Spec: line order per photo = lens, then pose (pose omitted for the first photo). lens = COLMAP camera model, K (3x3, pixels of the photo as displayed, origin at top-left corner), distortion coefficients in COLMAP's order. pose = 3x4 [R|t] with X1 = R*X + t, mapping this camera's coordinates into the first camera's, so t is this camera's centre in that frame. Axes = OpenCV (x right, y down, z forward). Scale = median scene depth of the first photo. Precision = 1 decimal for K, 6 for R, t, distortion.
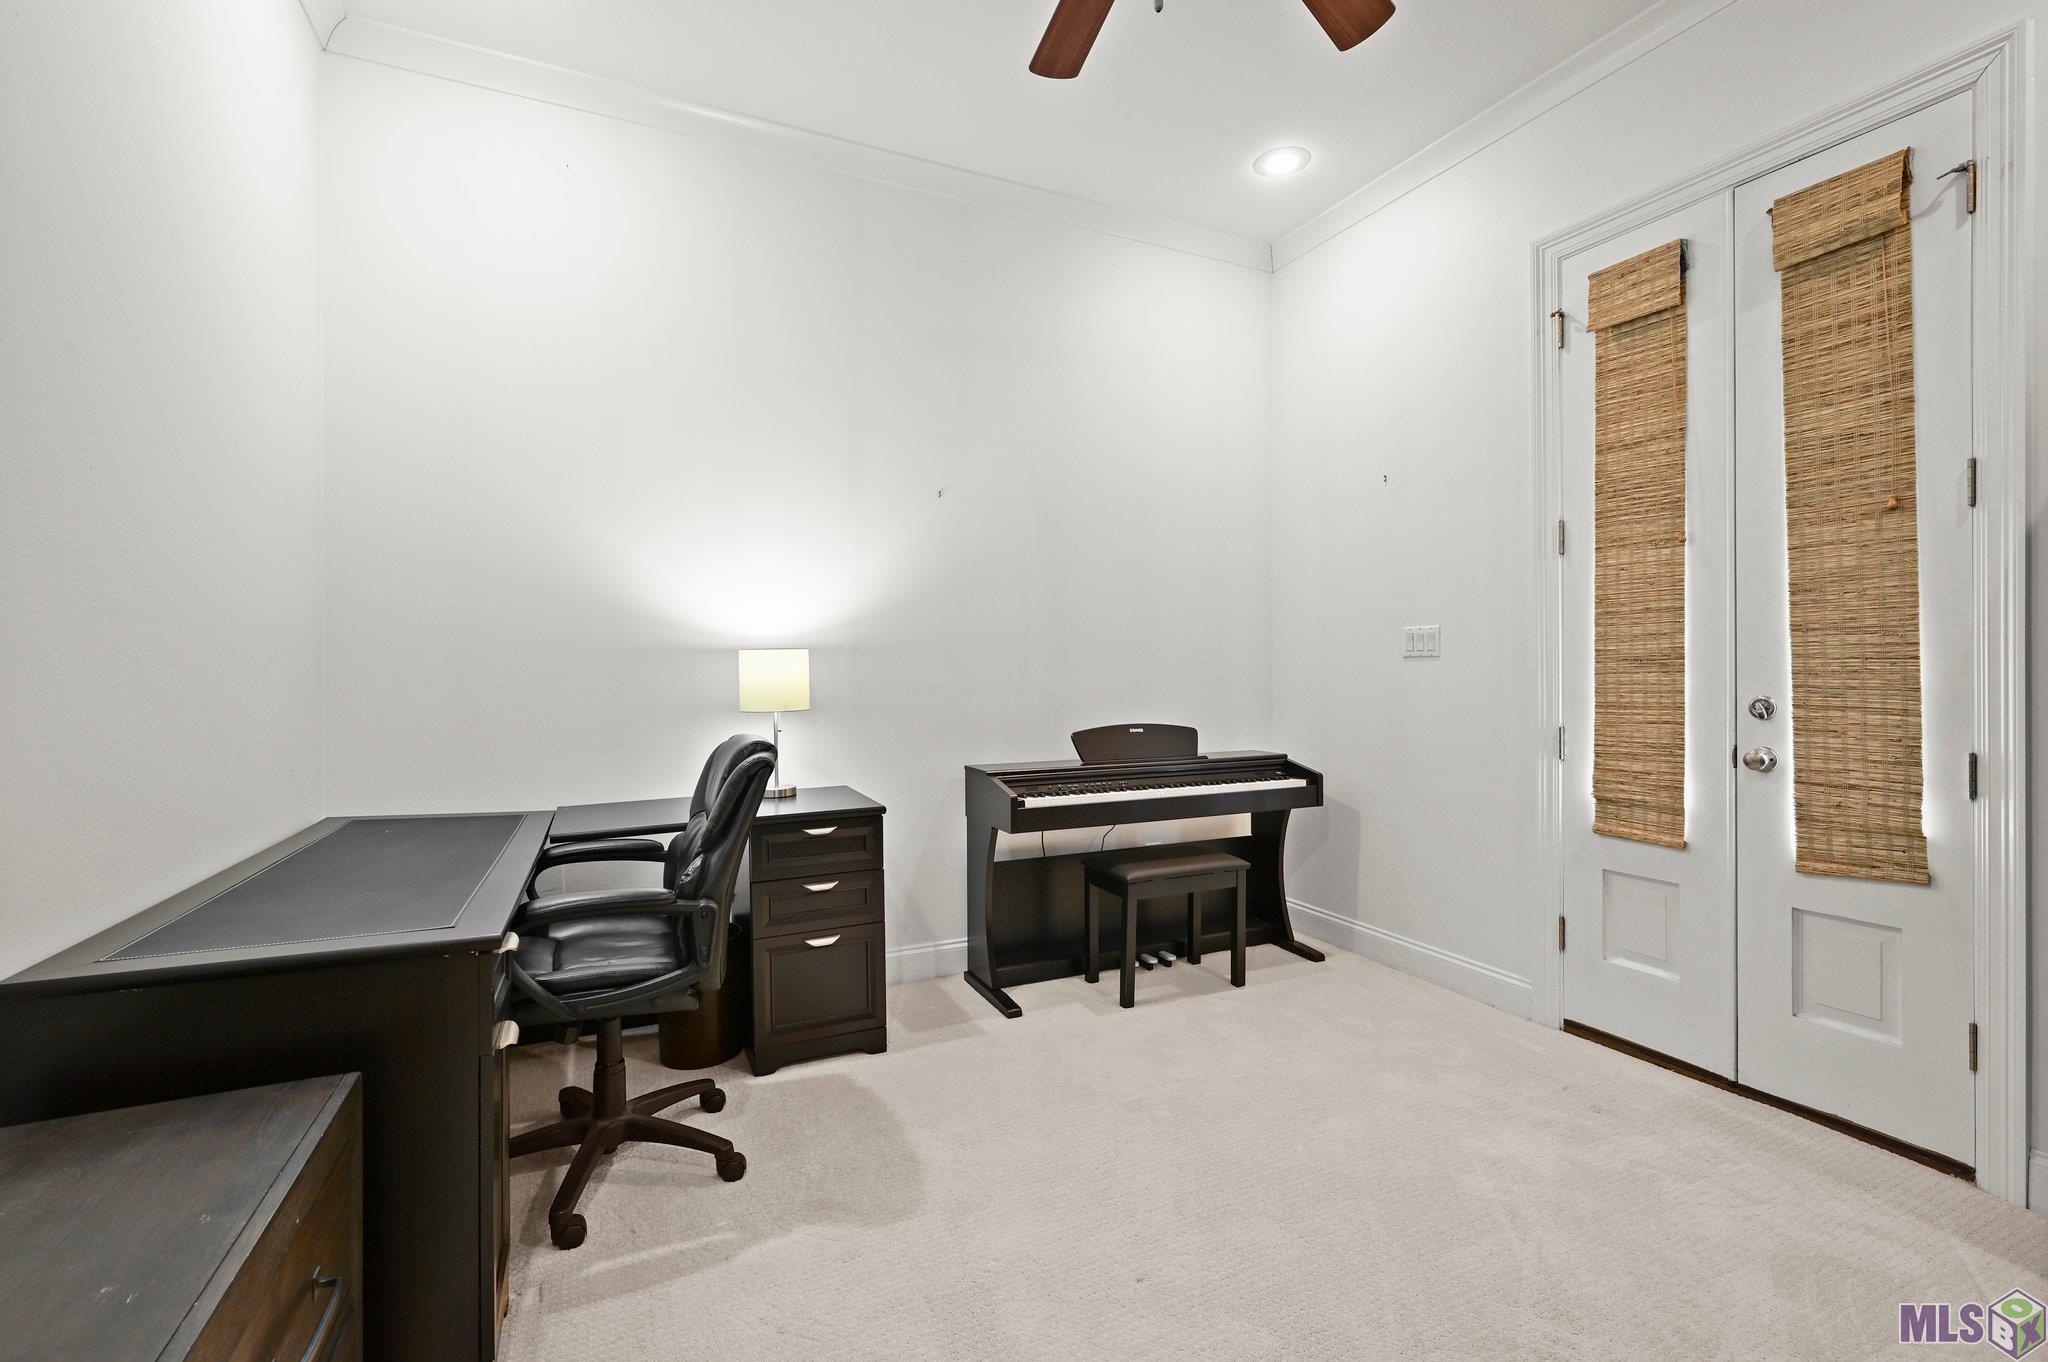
lens RADIAL K [[890.1, 0, 1024.0], [0, 890.1, 681.0], [0, 0, 1]] dist [0.000250, 0.000075]
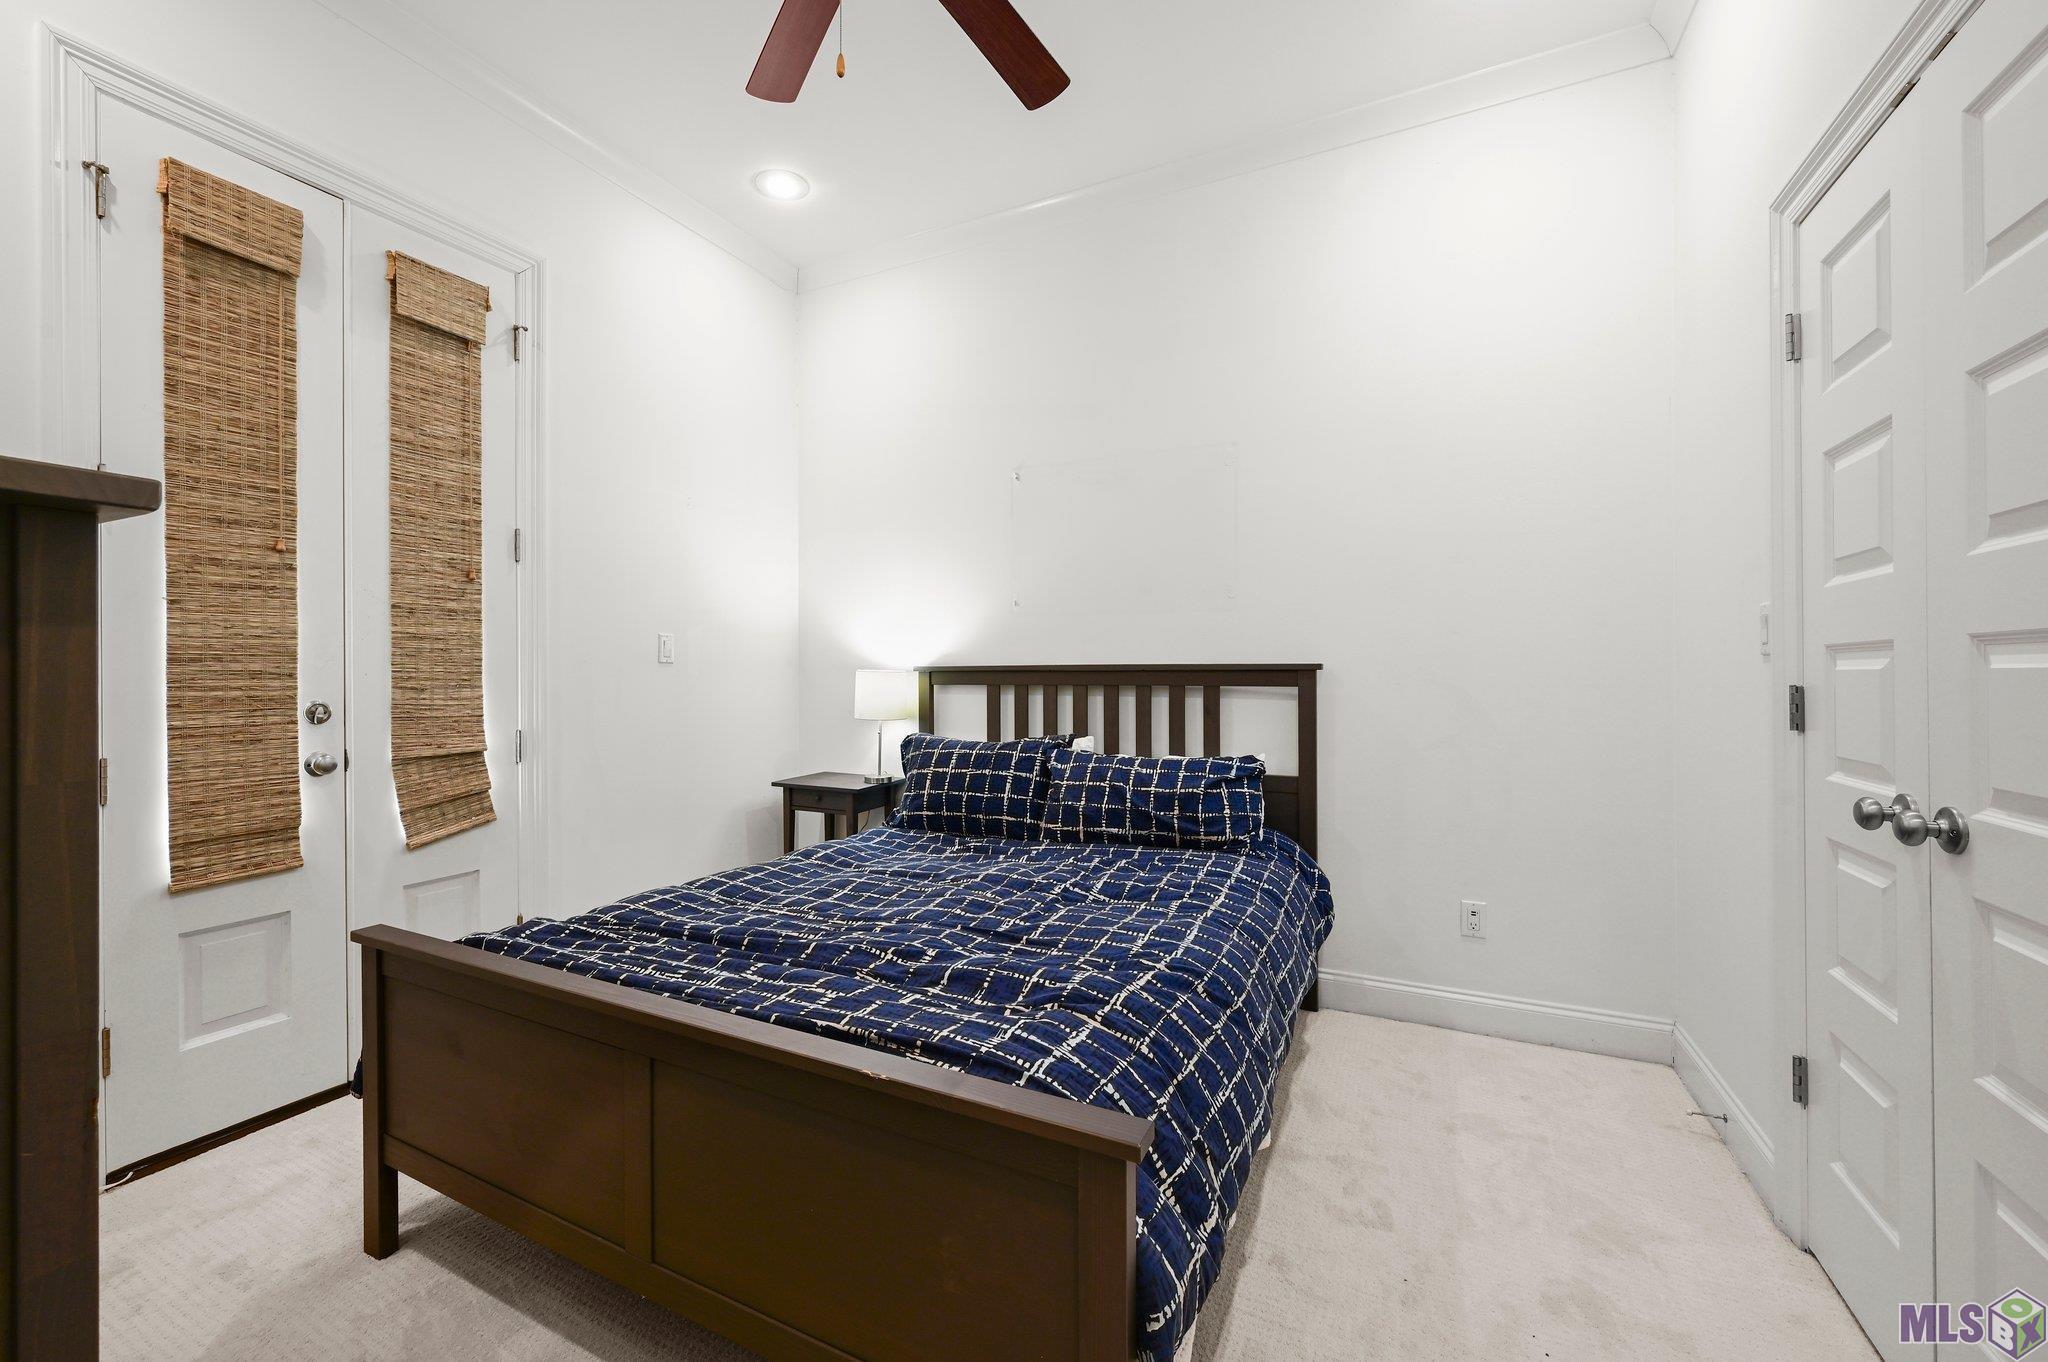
lens RADIAL K [[805.9, 0, 1024.0], [0, 805.9, 681.0], [0, 0, 1]] dist [-0.000067, -0.000034]
pose [[-0.623323, -0.001471, 0.781963, -0.393206], [0.016104, 0.999762, 0.014717, -0.007523], [-0.781798, 0.021766, -0.623151, 0.957203]]
